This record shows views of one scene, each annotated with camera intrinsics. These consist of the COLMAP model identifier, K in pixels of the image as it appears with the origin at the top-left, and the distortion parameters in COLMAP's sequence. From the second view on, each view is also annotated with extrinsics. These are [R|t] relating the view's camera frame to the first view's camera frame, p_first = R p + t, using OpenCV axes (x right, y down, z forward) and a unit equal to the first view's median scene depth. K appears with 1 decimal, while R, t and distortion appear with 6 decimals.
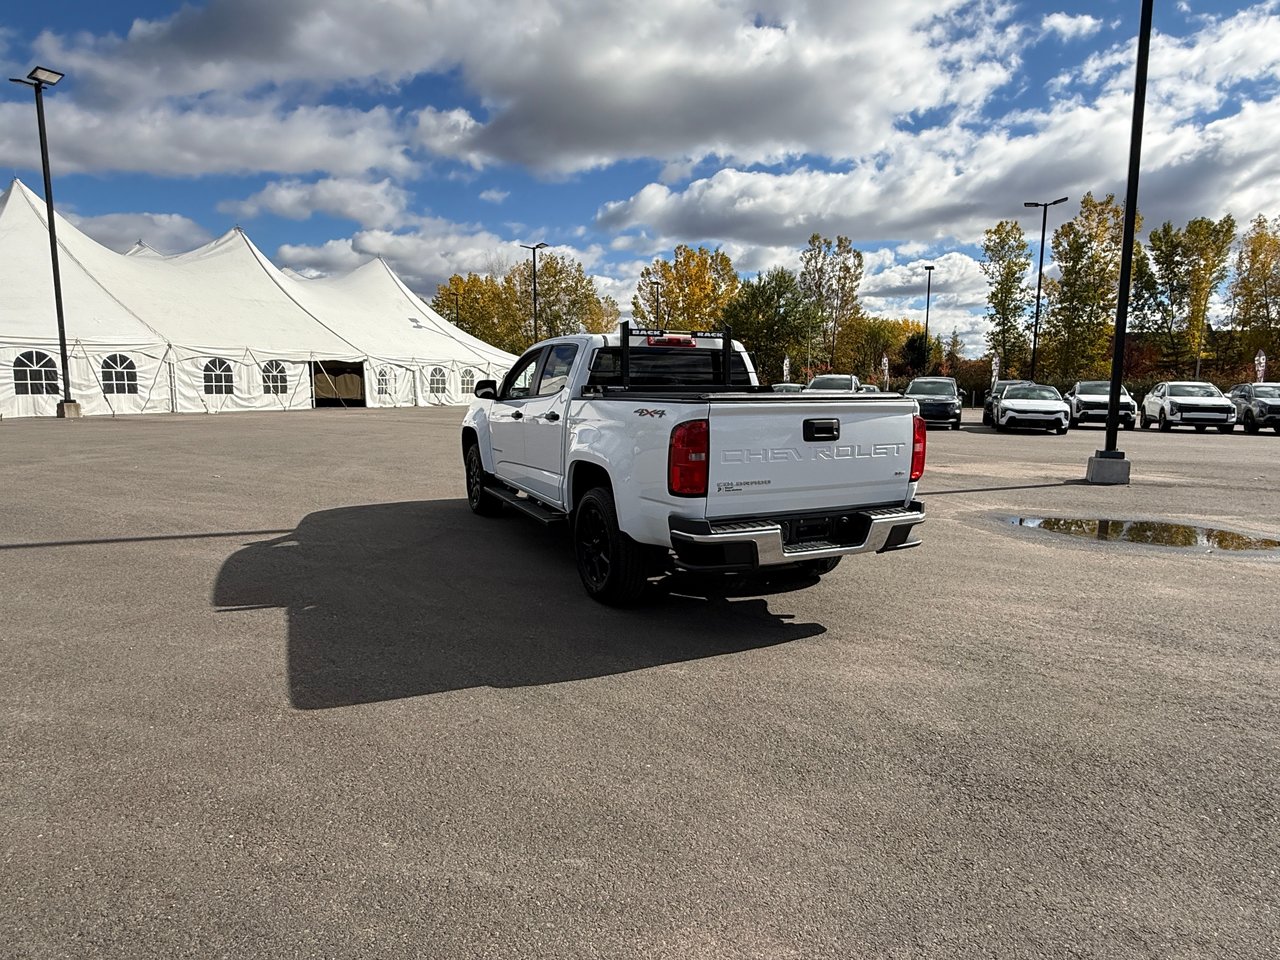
lens RADIAL K [[763.2, 0, 636.7], [0, 763.2, 467.1], [0, 0, 1]] dist [-0.008959, 0.012148]
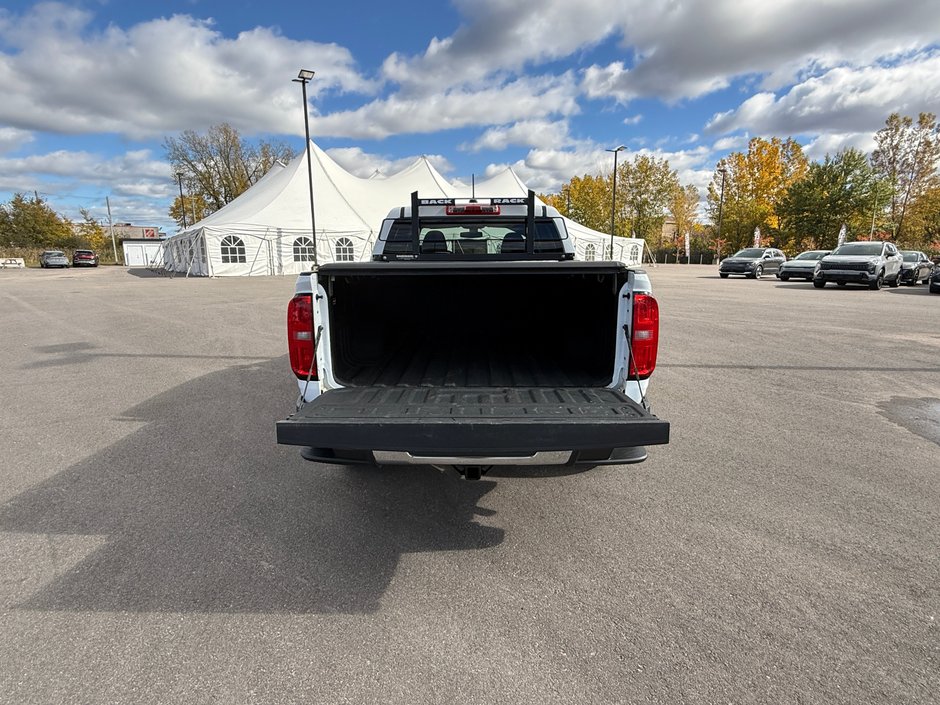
lens RADIAL K [[502.1, 0, 468.3], [0, 502.1, 354.1], [0, 0, 1]] dist [-0.002724, 0.000996]
pose [[0.888825, 0.081617, -0.450920, 0.039044], [-0.041012, 0.994230, 0.099116, -0.004373], [0.456407, -0.069603, 0.887044, 0.043291]]
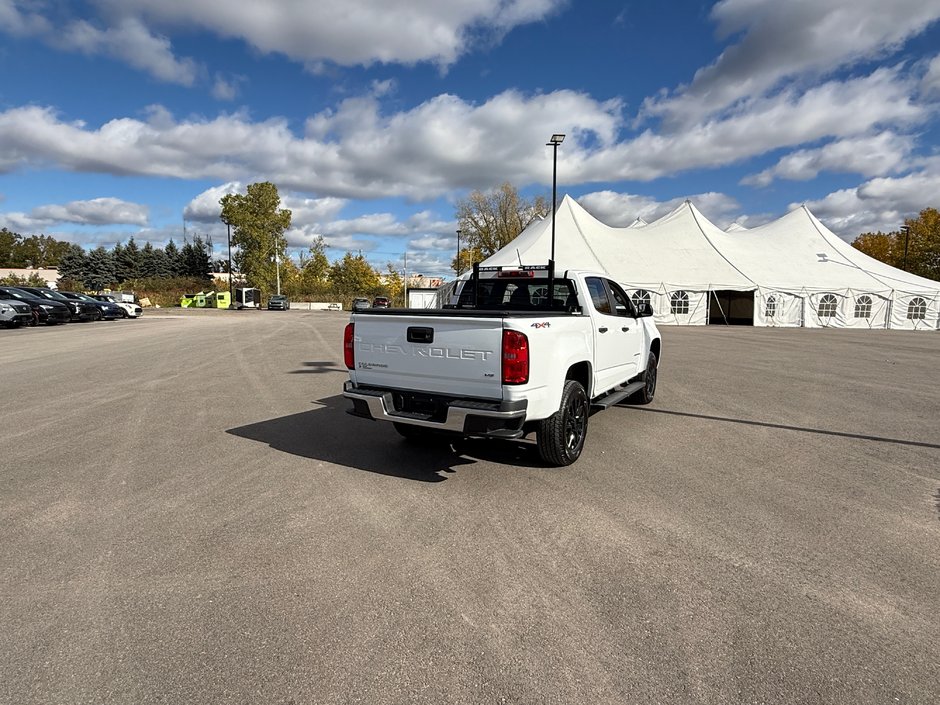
lens RADIAL K [[560.5, 0, 452.9], [0, 560.5, 355.5], [0, 0, 1]] dist [-0.008959, 0.012148]
pose [[0.525834, 0.083422, -0.846487, 0.094395], [-0.104262, 0.993996, 0.033191, -0.004188], [0.844173, 0.070804, 0.531374, 0.040908]]
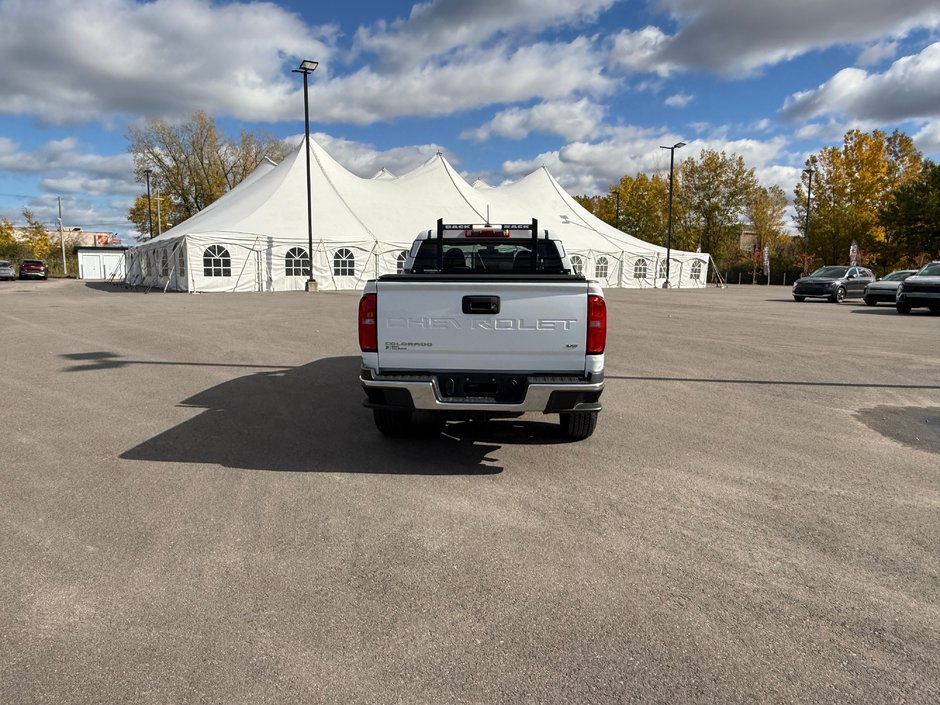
lens RADIAL K [[661.4, 0, 462.3], [0, 661.4, 356.1], [0, 0, 1]] dist [0.002340, -0.005218]
pose [[0.867015, 0.066246, -0.493858, 0.060237], [-0.056228, 0.997800, 0.035130, -0.000204], [0.495099, -0.002689, 0.868833, 0.006157]]
